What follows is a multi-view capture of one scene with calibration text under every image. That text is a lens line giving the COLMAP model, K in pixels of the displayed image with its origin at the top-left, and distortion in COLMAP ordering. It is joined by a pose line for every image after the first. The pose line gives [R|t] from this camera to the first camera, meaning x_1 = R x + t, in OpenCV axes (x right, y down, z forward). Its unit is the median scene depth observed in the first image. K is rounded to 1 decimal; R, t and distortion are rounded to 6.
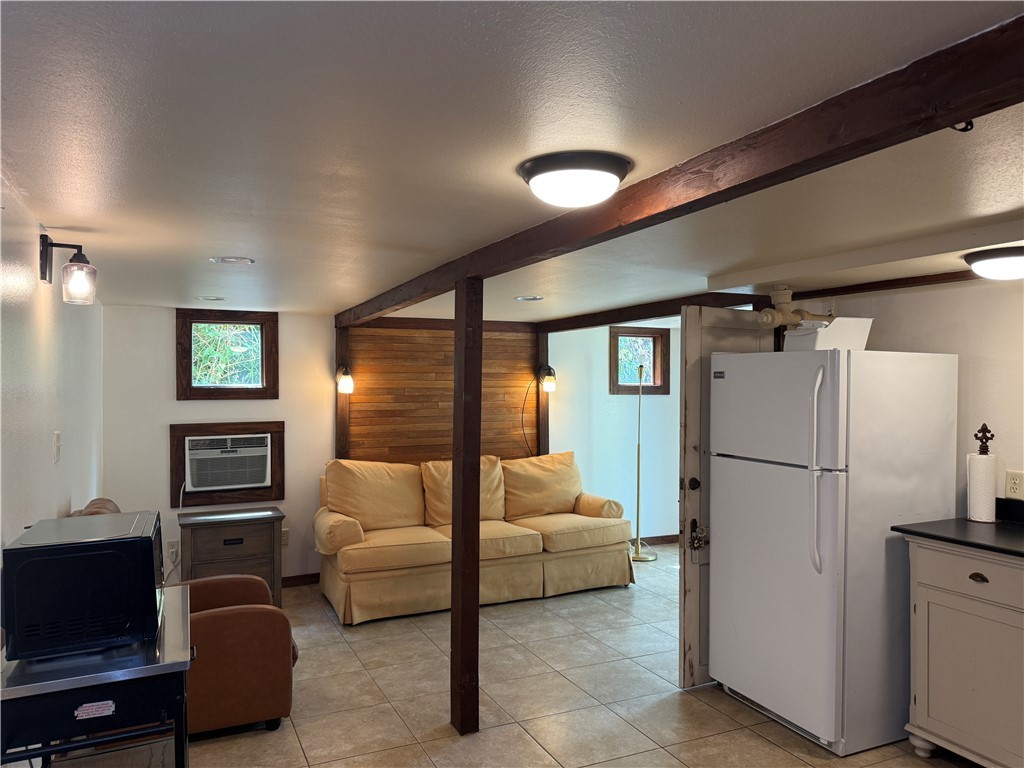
lens RADIAL K [[723.2, 0, 510.1], [0, 723.2, 388.8], [0, 0, 1]] dist [0.066420, -0.072150]
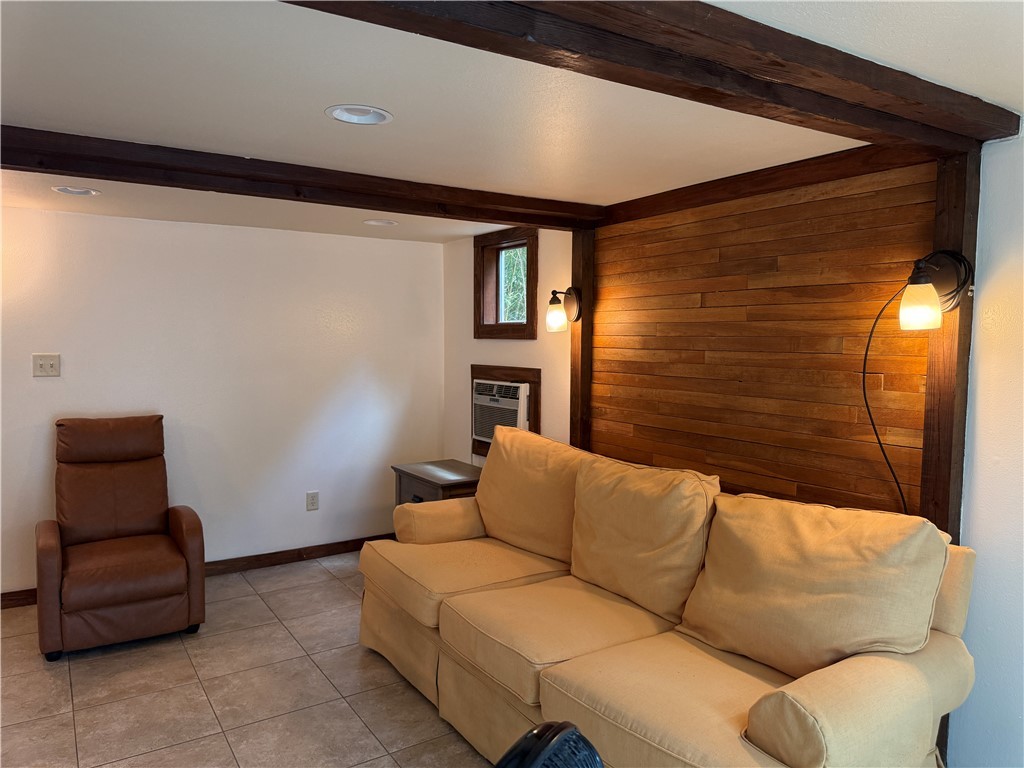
lens RADIAL K [[723.2, 0, 510.1], [0, 723.2, 388.8], [0, 0, 1]] dist [0.066420, -0.072150]
pose [[0.124447, 0.080038, -0.988993, 0.404921], [-0.007604, 0.996789, 0.079712, 0.005640], [0.992197, -0.002399, 0.124656, 0.841826]]
